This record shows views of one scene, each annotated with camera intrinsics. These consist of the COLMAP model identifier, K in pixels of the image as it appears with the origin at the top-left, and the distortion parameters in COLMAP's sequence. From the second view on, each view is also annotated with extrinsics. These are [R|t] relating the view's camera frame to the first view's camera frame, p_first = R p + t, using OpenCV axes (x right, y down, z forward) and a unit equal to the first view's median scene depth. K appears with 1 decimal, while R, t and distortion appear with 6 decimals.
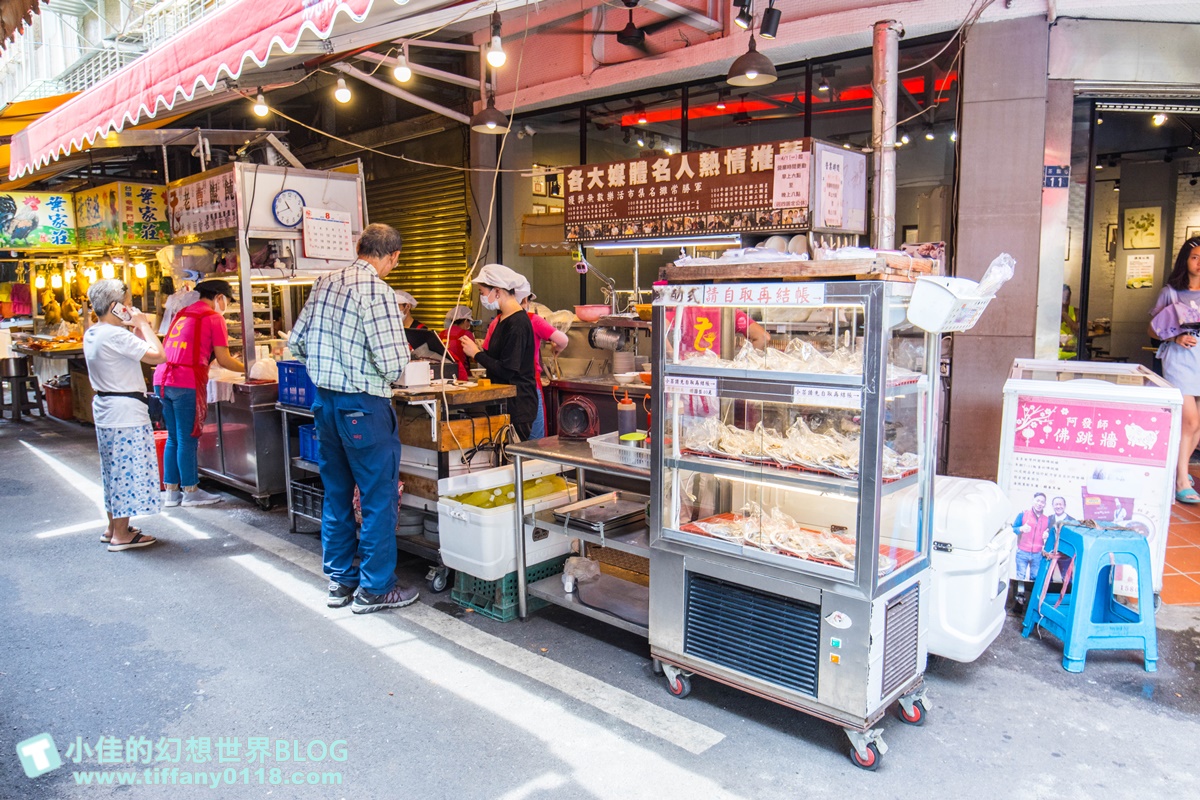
lens RADIAL K [[816.2, 0, 609.5], [0, 816.2, 404.3], [0, 0, 1]] dist [-0.014892, -0.008809]
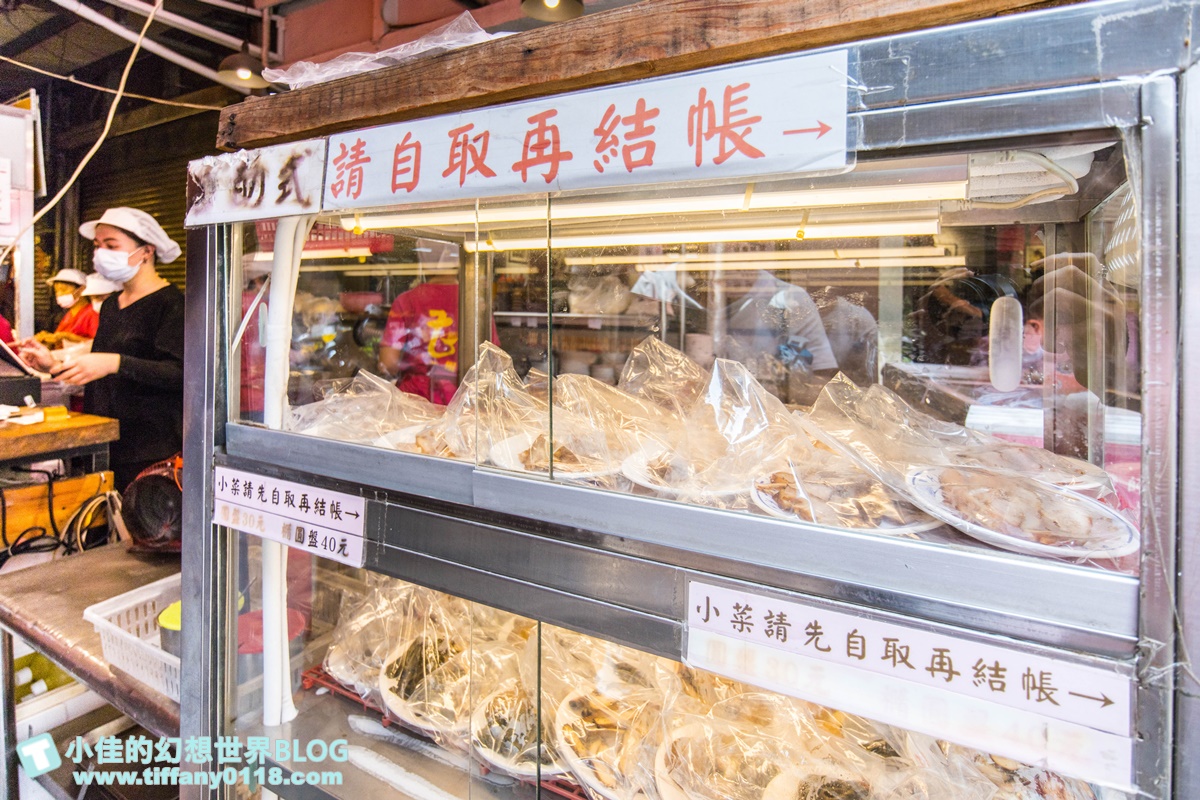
lens RADIAL K [[658.4, 0, 600.1], [0, 658.4, 315.2], [0, 0, 1]] dist [0.005940, 0.000810]
pose [[0.975240, 0.012101, 0.220816, 0.081661], [0.012137, 0.994068, -0.108080, -0.033531], [-0.220814, 0.108084, 0.969308, 0.406681]]
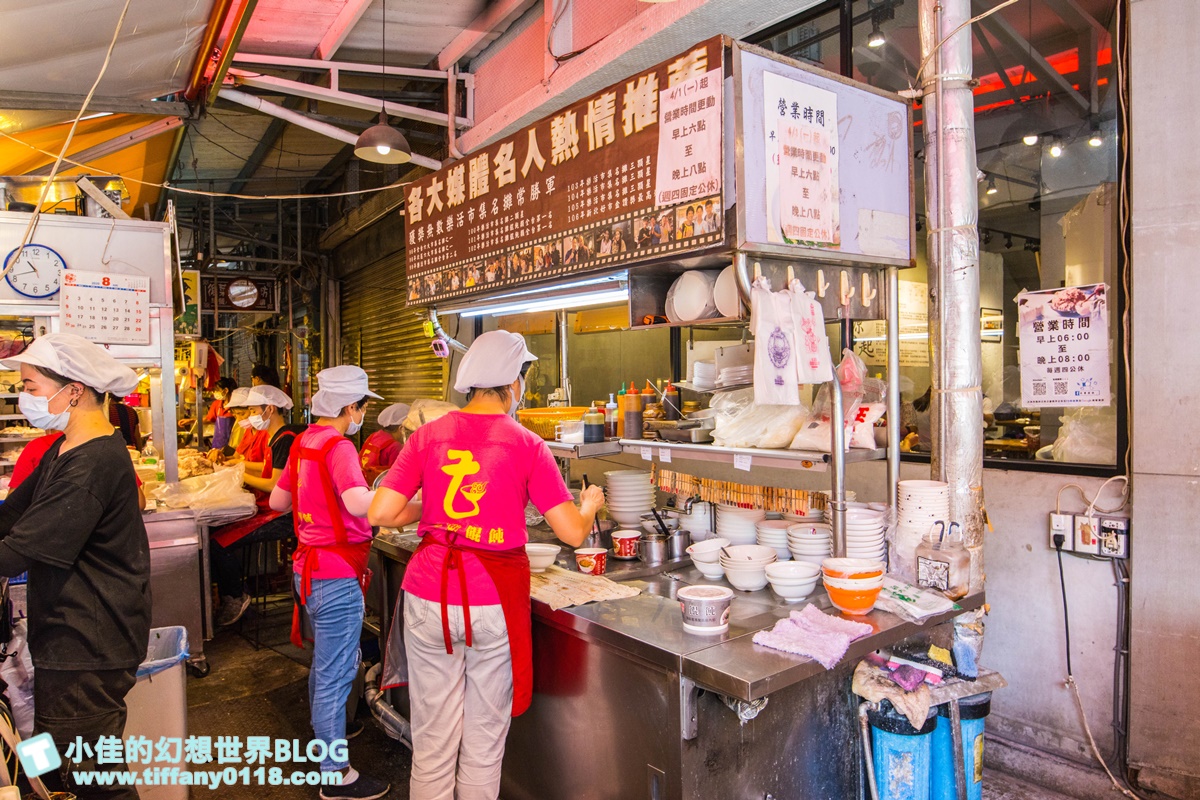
lens RADIAL K [[816.2, 0, 594.4], [0, 816.2, 420.4], [0, 0, 1]] dist [-0.014892, -0.008809]
pose [[0.974393, 0.001752, -0.224846, 0.250650], [-0.022131, 0.995862, -0.088145, -0.075715], [0.223761, 0.090864, 0.970399, 0.524626]]
